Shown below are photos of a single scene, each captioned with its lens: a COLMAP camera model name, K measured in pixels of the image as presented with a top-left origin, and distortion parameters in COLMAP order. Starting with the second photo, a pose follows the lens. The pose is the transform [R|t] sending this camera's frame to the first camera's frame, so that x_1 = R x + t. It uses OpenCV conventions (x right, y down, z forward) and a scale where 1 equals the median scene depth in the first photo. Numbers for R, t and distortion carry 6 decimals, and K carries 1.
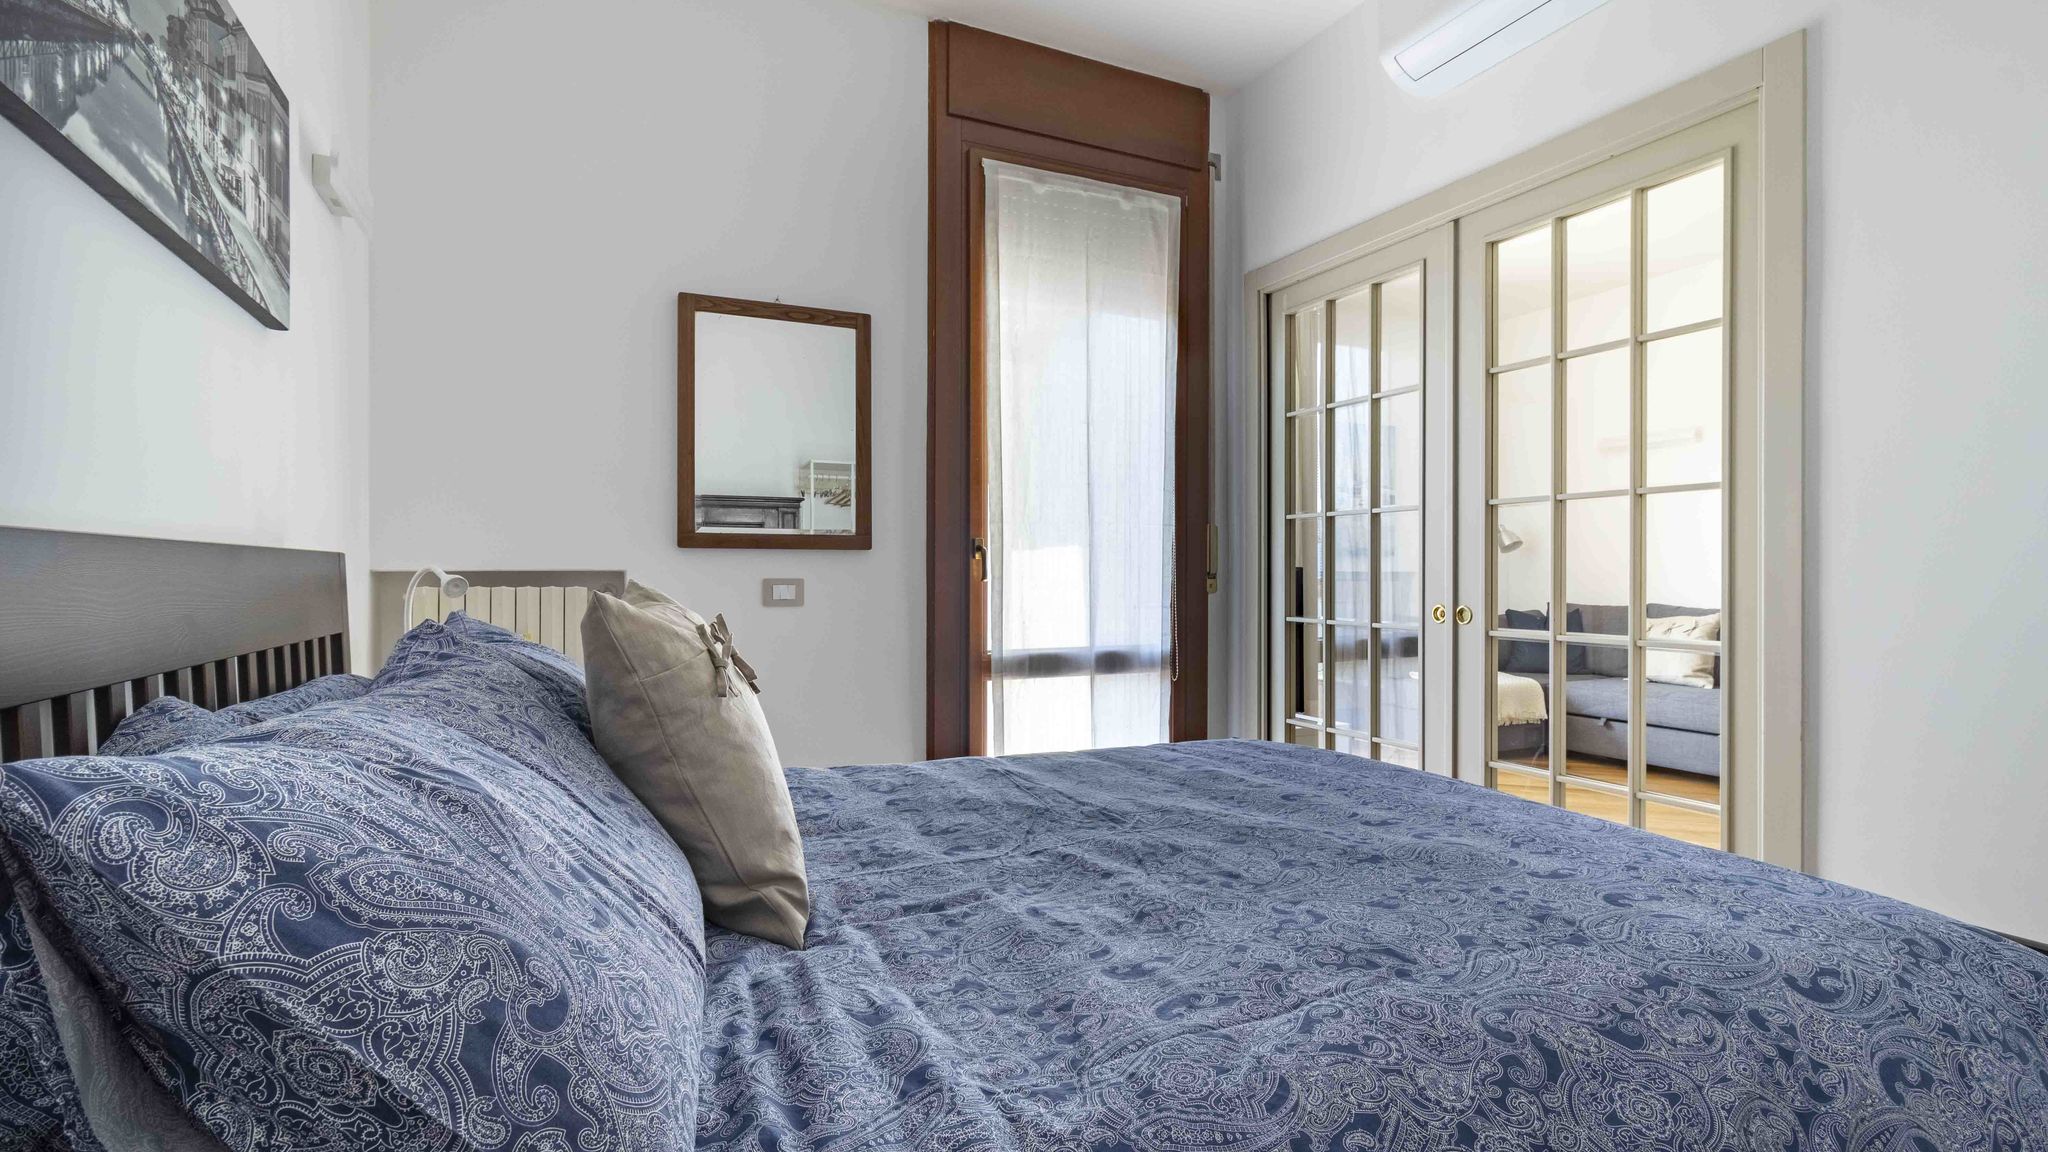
lens RADIAL K [[954.8, 0, 1043.2], [0, 954.8, 574.4], [0, 0, 1]] dist [0.004059, -0.000306]
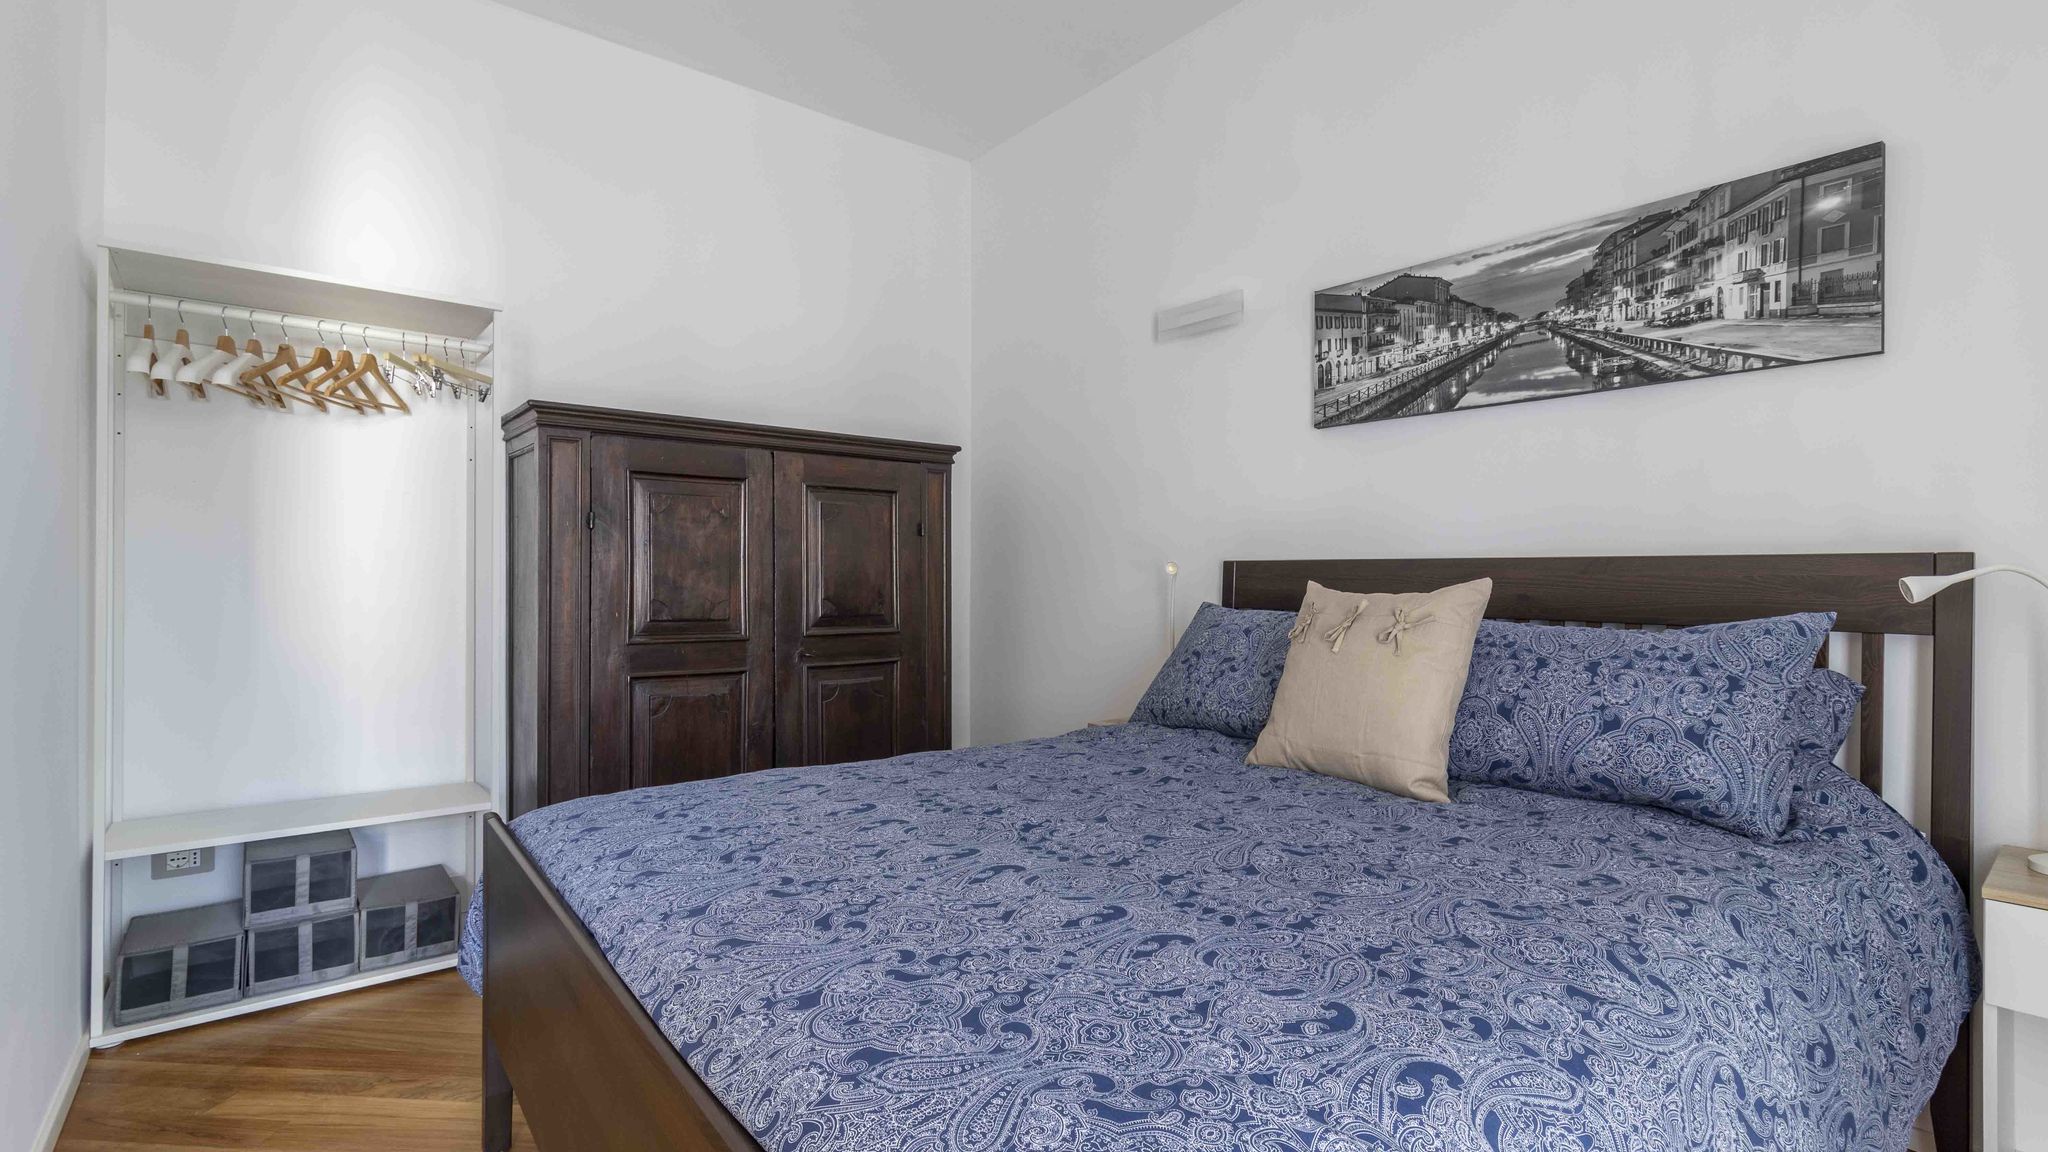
lens RADIAL K [[947.6, 0, 1027.4], [0, 947.6, 574.6], [0, 0, 1]] dist [0.004126, -0.000350]
pose [[-0.976126, -0.002374, -0.217194, 0.523463], [-0.003019, 0.999992, 0.002637, -0.000664], [0.217186, 0.003230, -0.976125, 2.446122]]
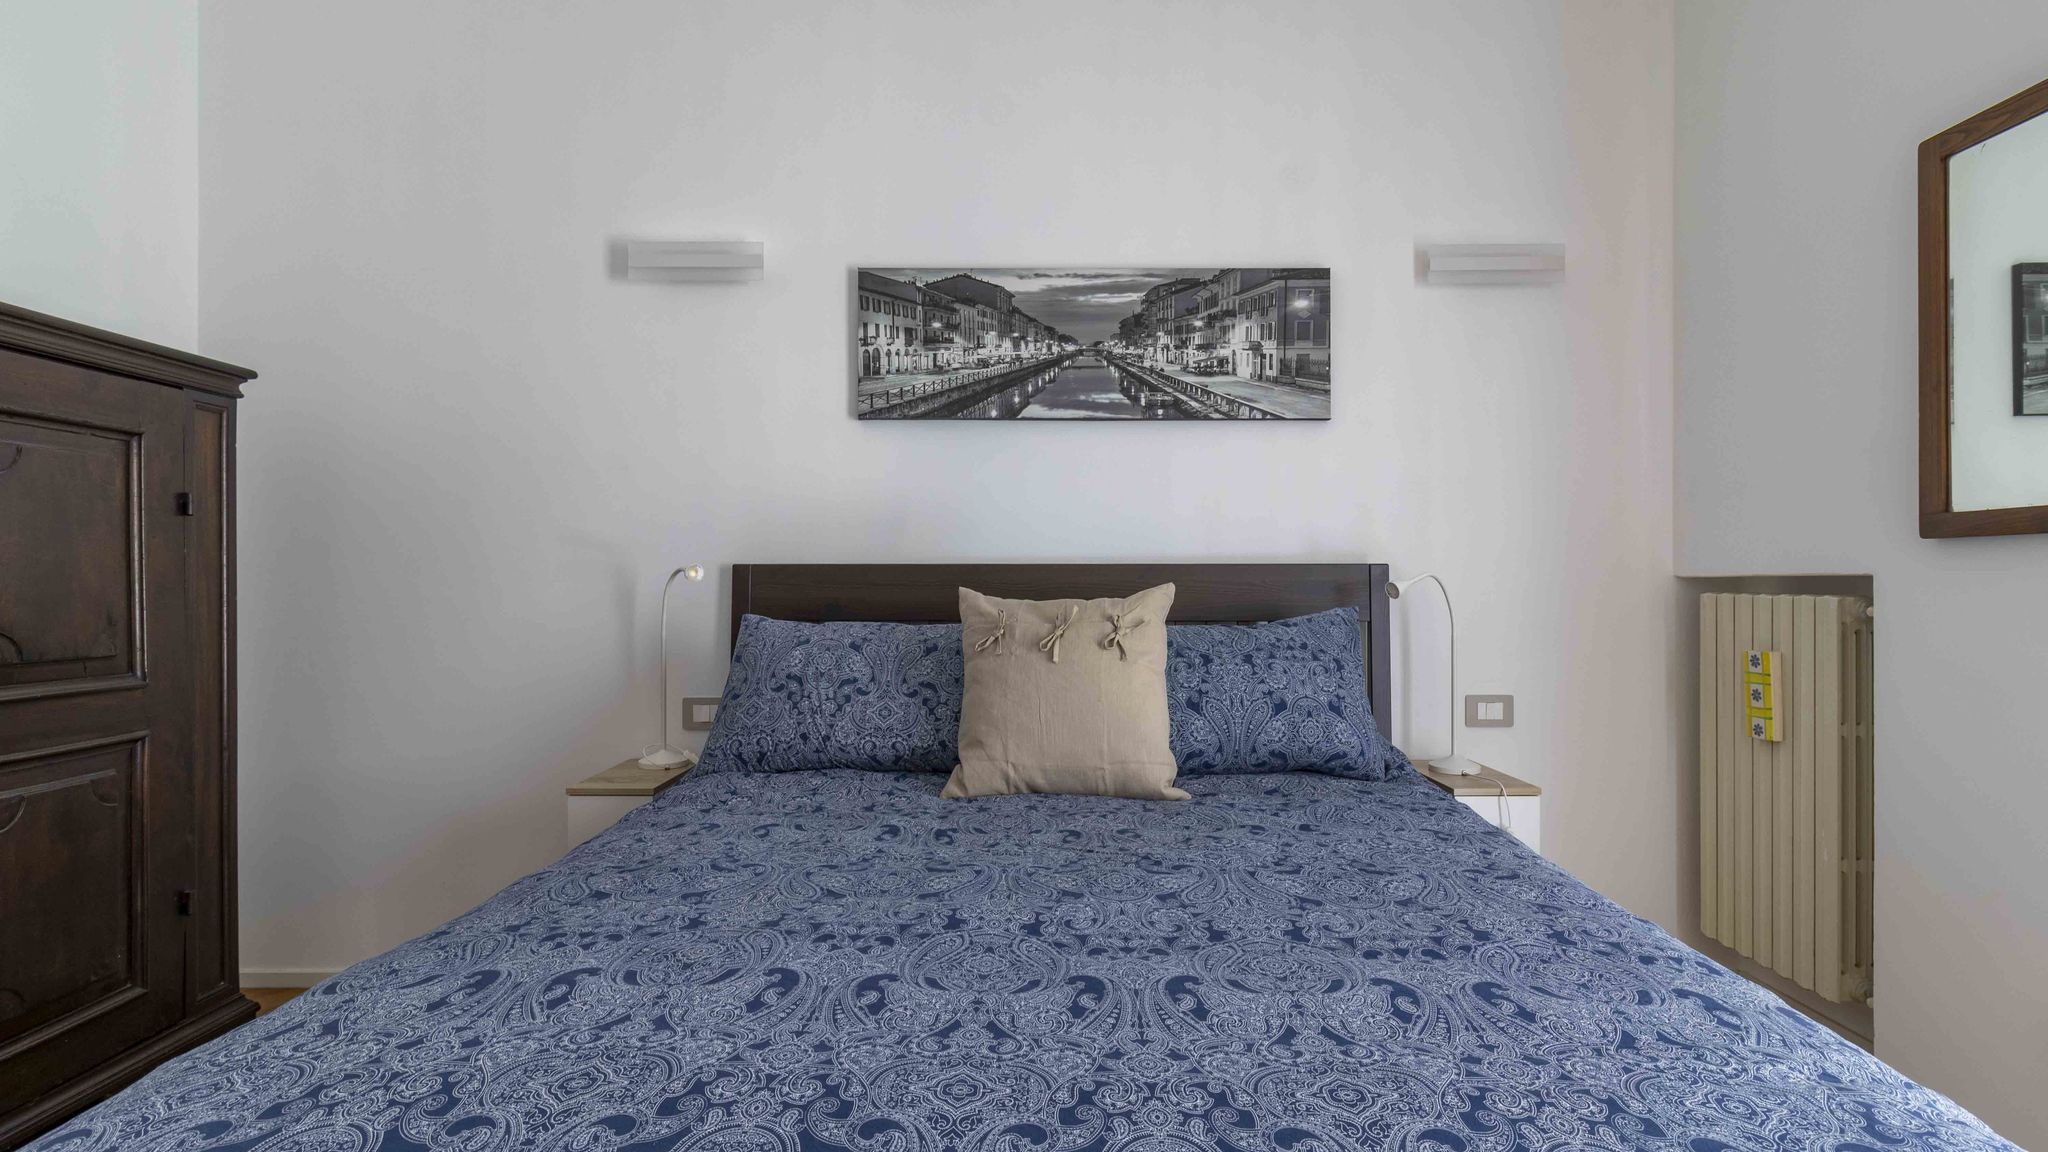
lens RADIAL K [[974.4, 0, 1031.5], [0, 974.4, 574.9], [0, 0, 1]] dist [-0.000101, 0.000007]
pose [[-0.447813, -0.005877, -0.894108, 1.061450], [-0.001343, 0.999982, -0.005901, 0.002959], [0.894126, -0.001442, -0.447812, 1.678611]]
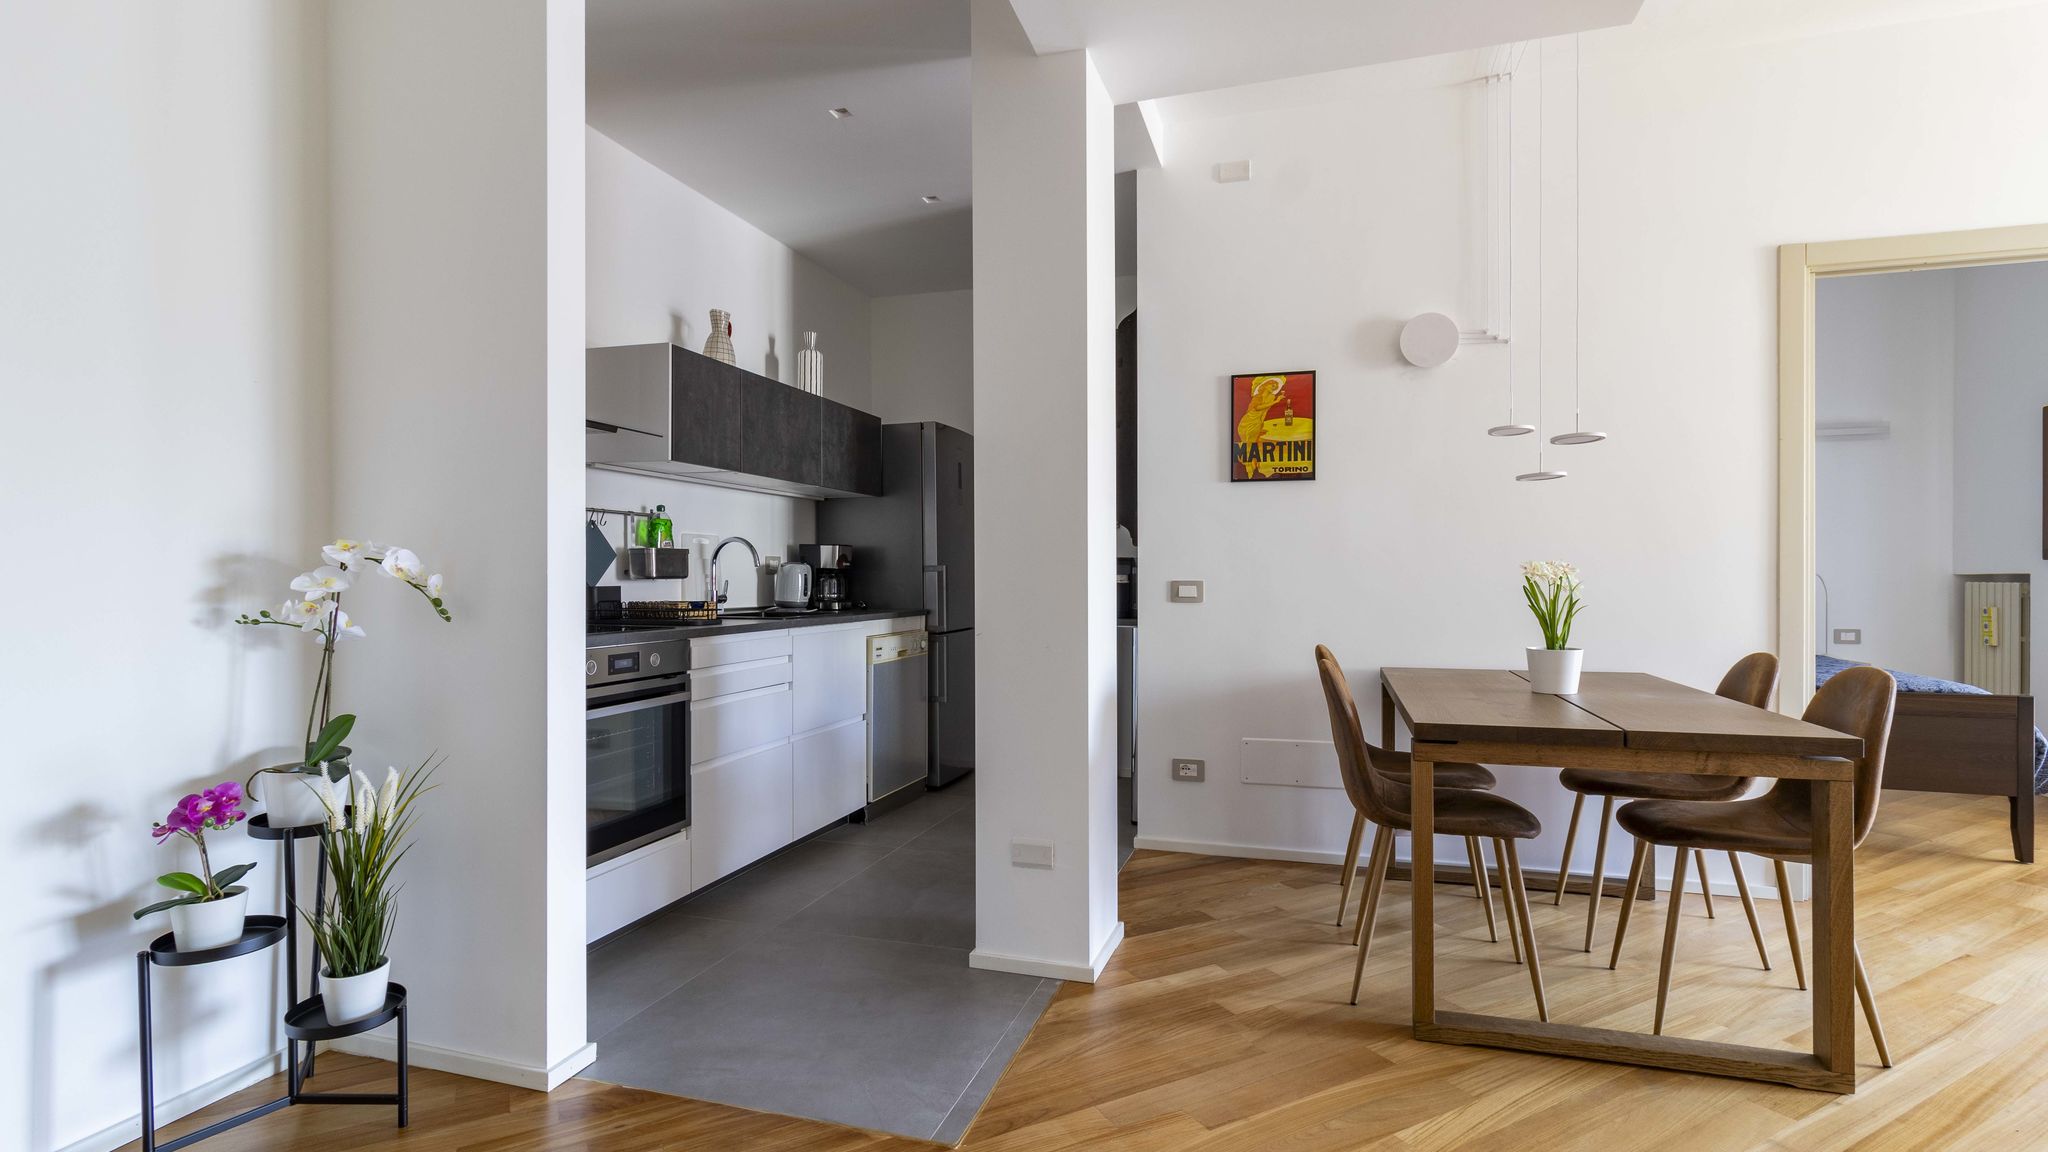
lens RADIAL K [[962.4, 0, 1024.0], [0, 962.4, 576.0], [0, 0, 1]] dist [0.005203, 0.000123]
pose [[-0.688969, -0.000053, -0.724791, 4.611919], [0.000746, 0.999999, -0.000782, 0.000731], [0.724790, -0.001079, -0.688969, 1.938646]]
